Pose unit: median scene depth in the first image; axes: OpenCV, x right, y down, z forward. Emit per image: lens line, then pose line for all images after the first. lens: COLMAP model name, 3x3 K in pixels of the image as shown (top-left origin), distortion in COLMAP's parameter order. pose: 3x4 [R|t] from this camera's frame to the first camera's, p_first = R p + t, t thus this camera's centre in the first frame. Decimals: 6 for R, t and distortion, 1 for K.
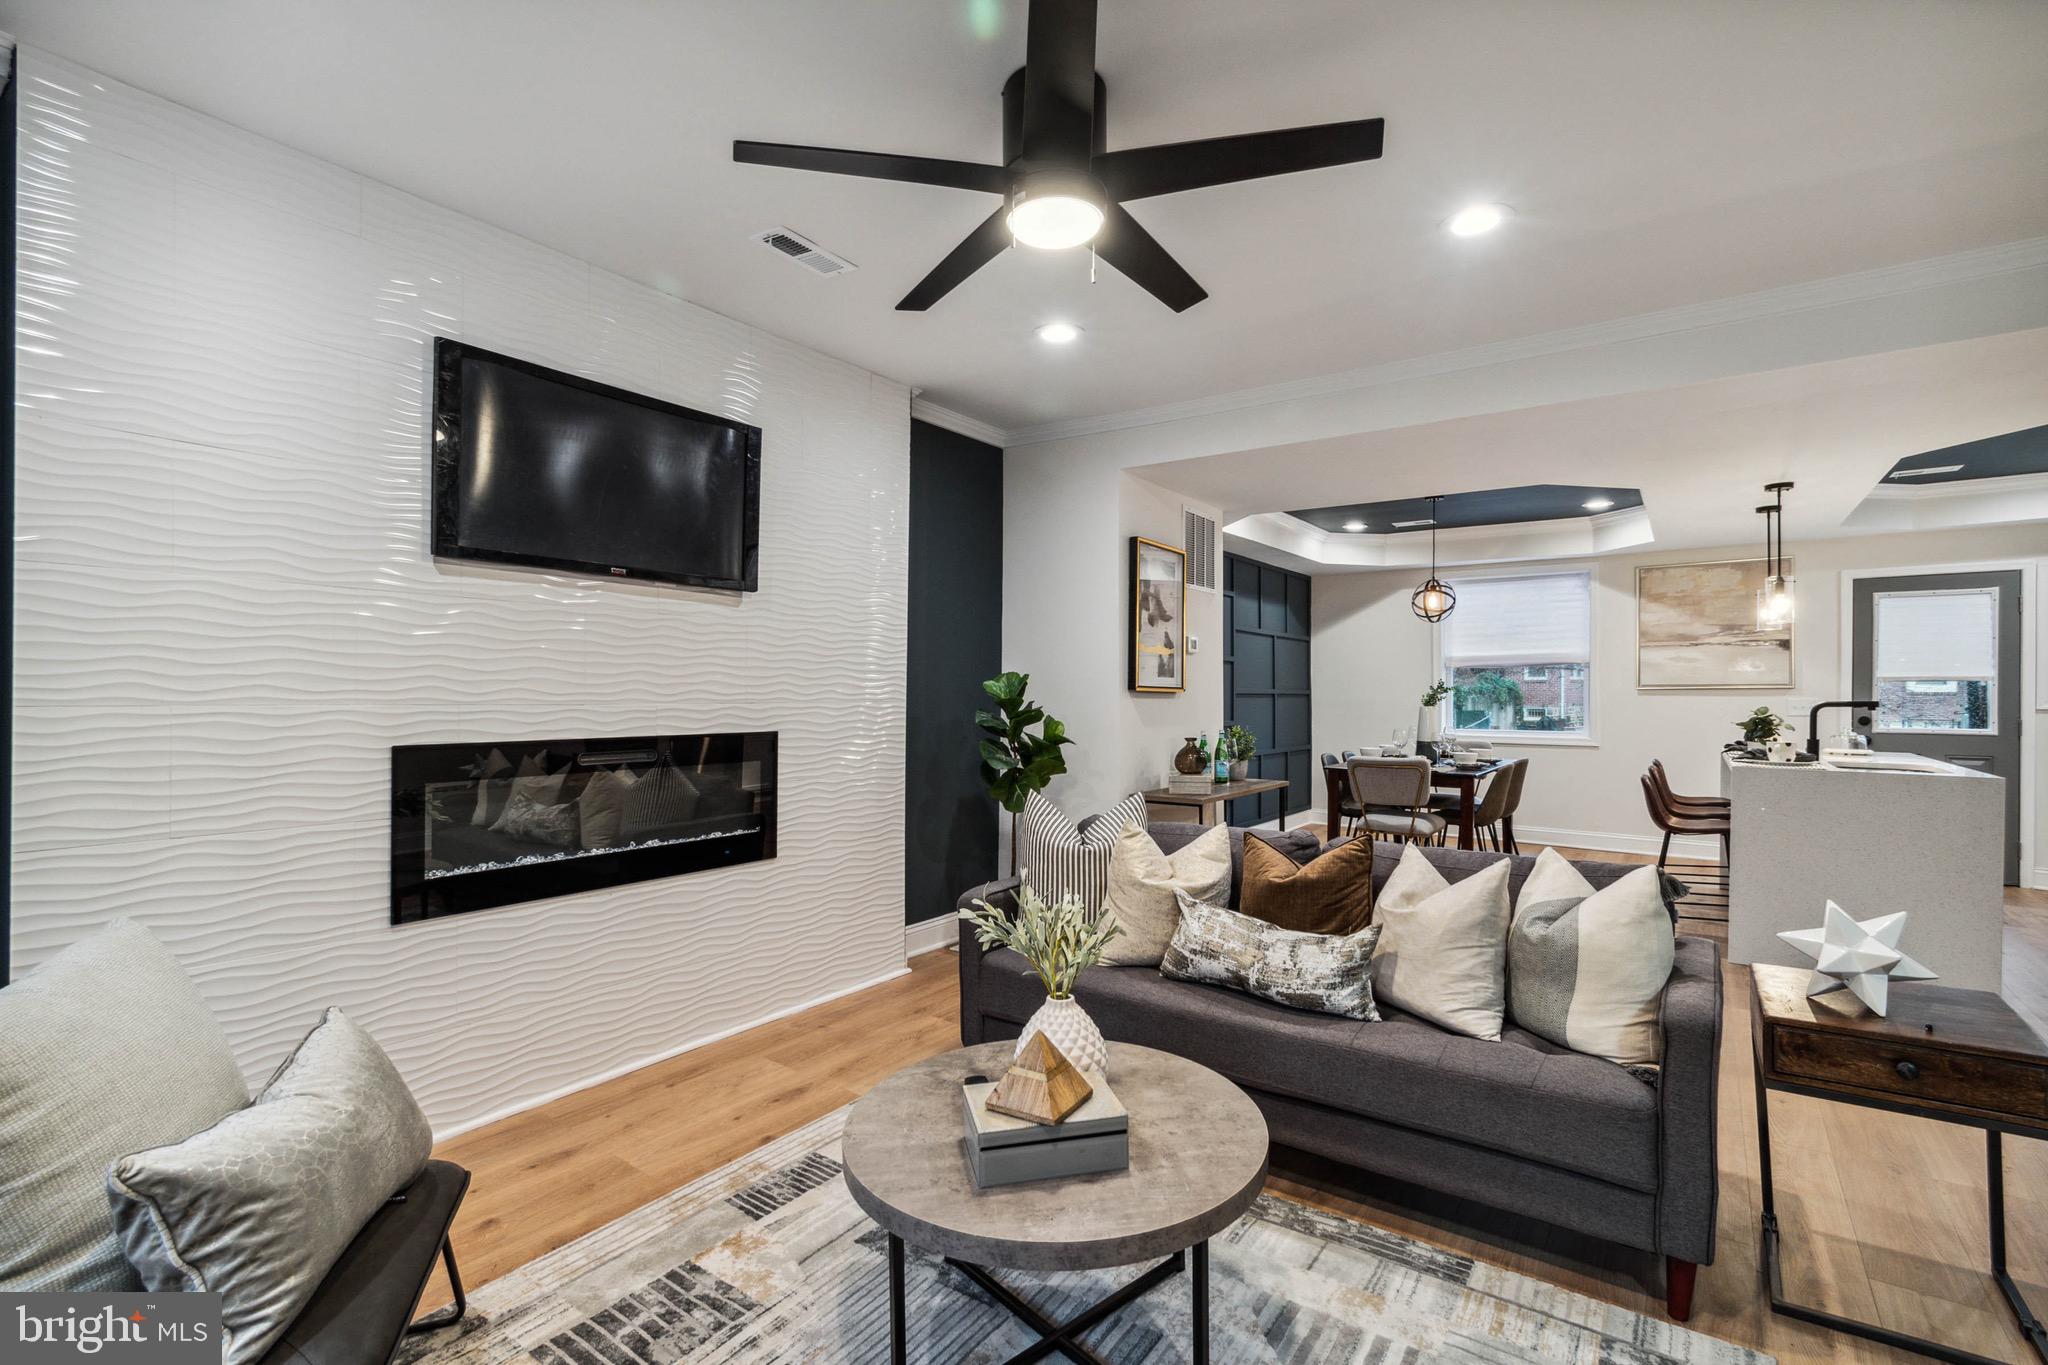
lens RADIAL K [[909.1, 0, 1051.2], [0, 909.1, 727.5], [0, 0, 1]] dist [0.002782, 0.000084]
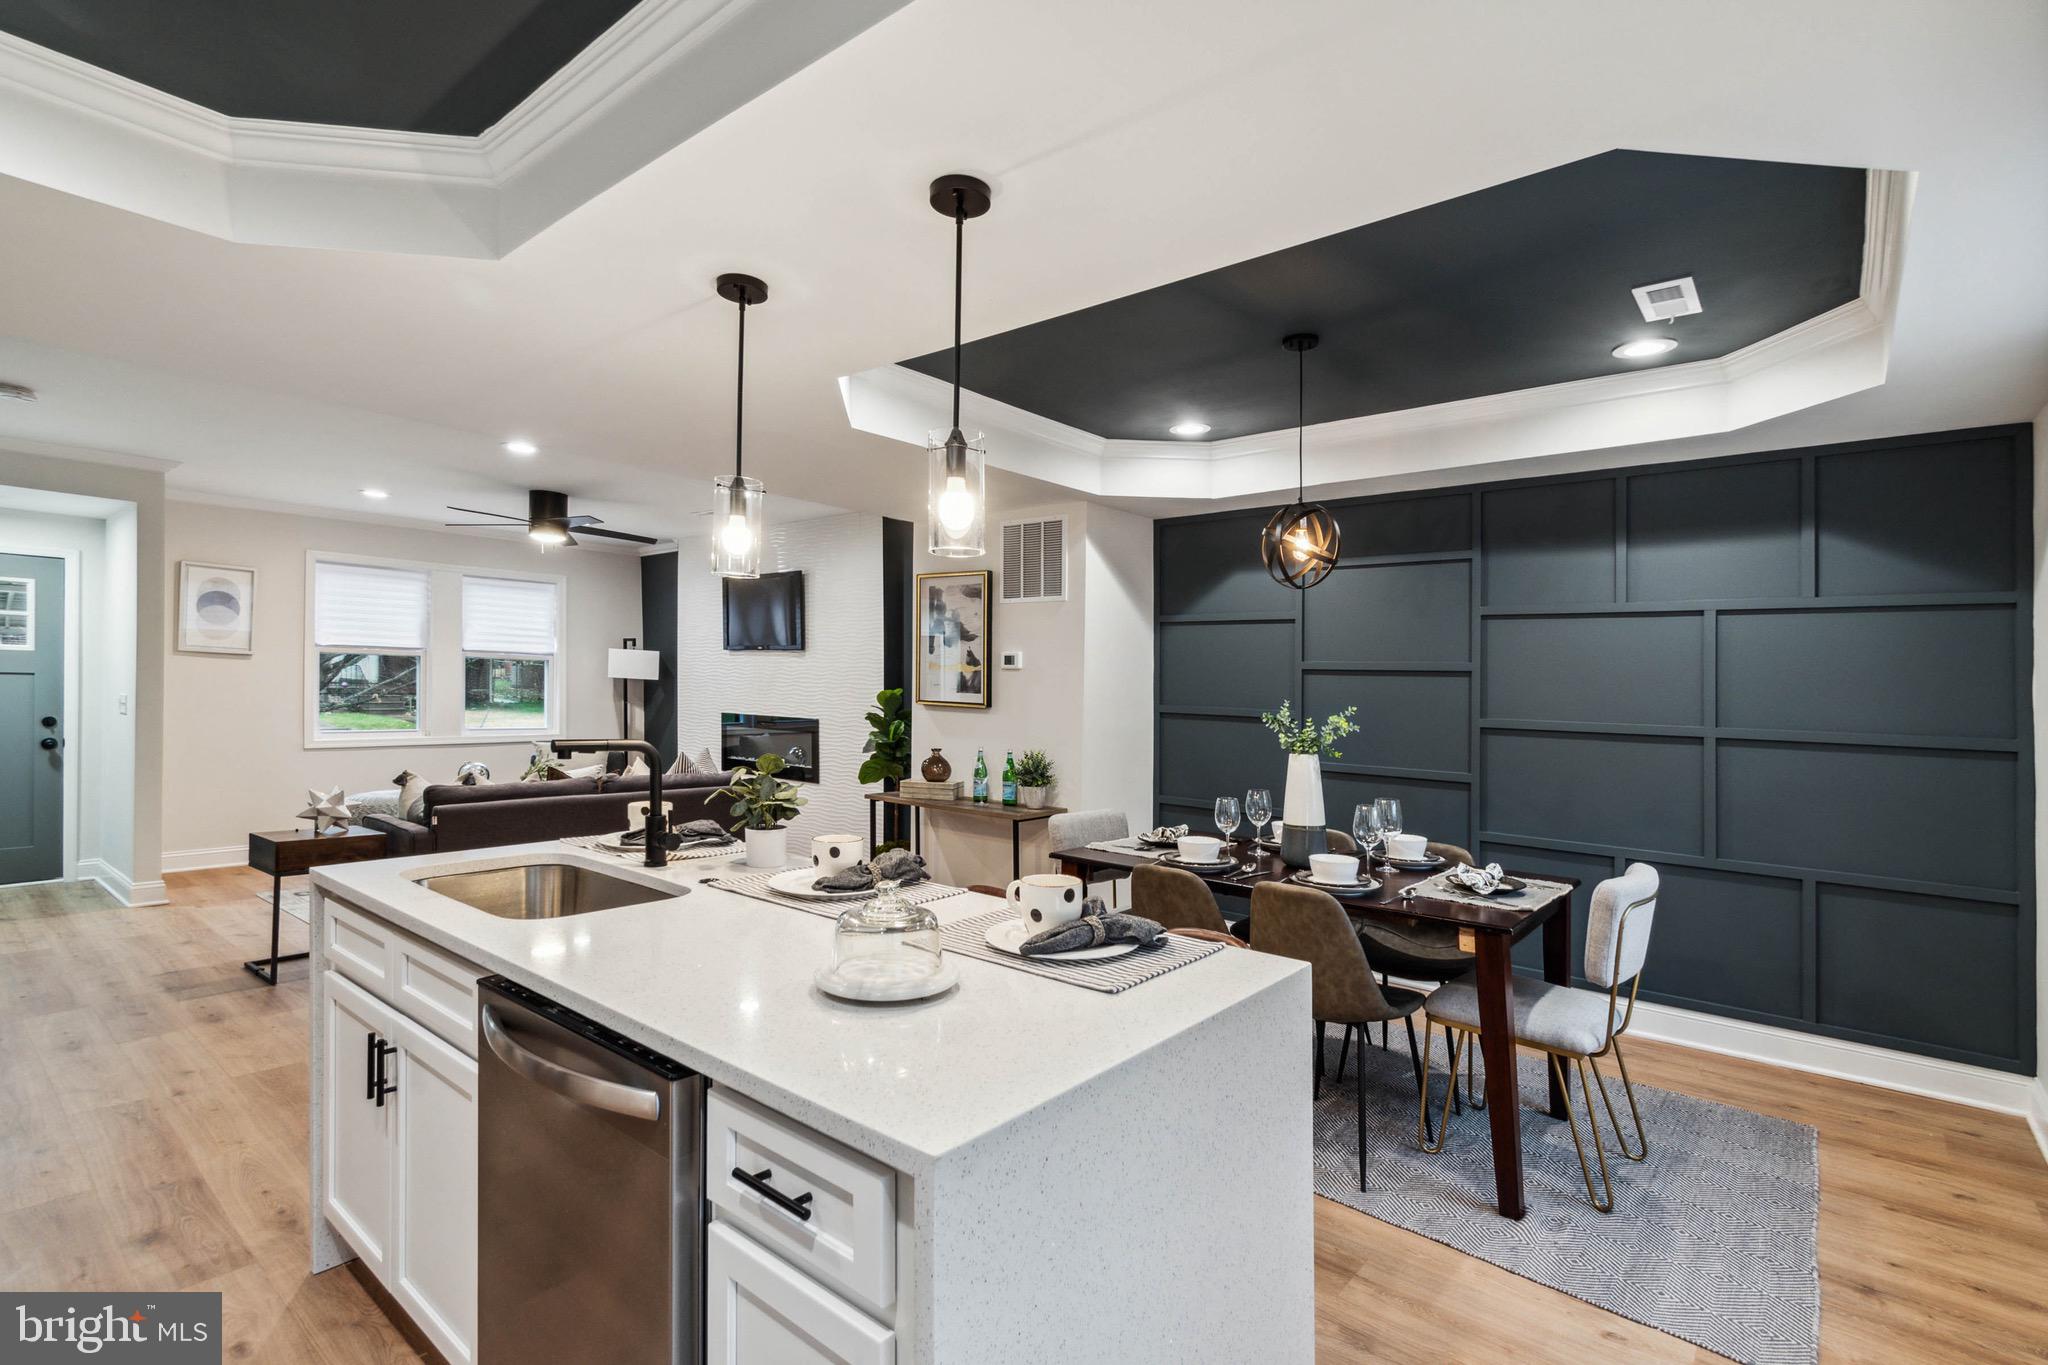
lens RADIAL K [[970.5, 0, 1023.3], [0, 970.5, 735.7], [0, 0, 1]] dist [0.002869, 0.000481]
pose [[-0.078124, 0.040696, -0.996113, 1.454688], [-0.066344, 0.996739, 0.045924, -0.071448], [0.994734, 0.069674, -0.075169, 1.333188]]
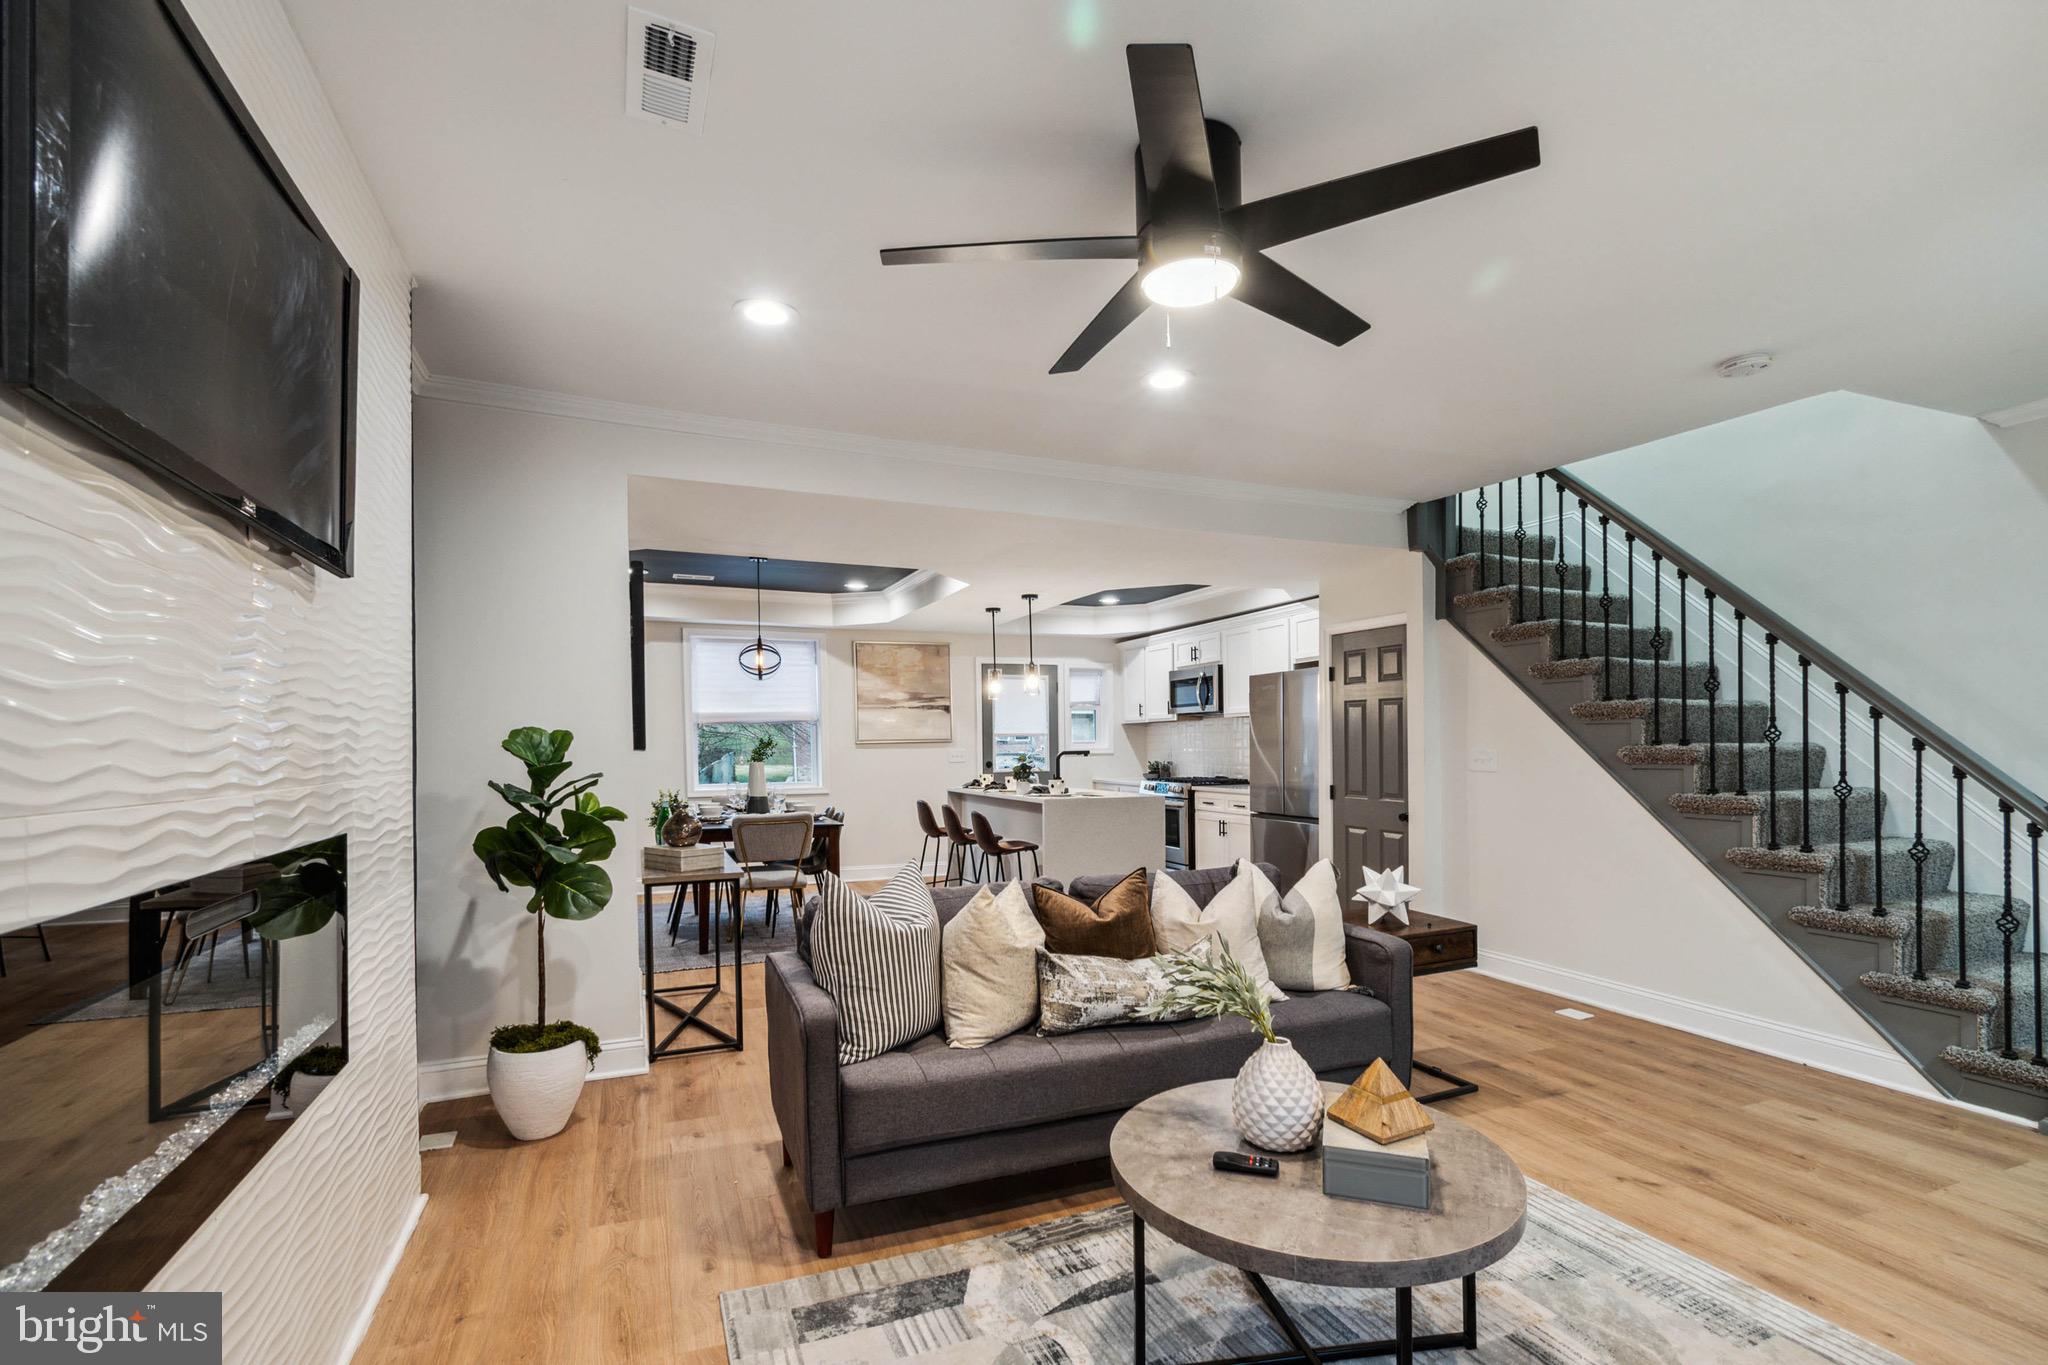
lens RADIAL K [[925.2, 0, 1004.8], [0, 925.2, 786.1], [0, 0, 1]] dist [0.001520, 0.000216]
pose [[0.546961, -0.047399, 0.835815, -0.461269], [0.044841, 0.998621, 0.027287, -0.018532], [-0.835956, 0.022553, 0.548332, 0.295808]]
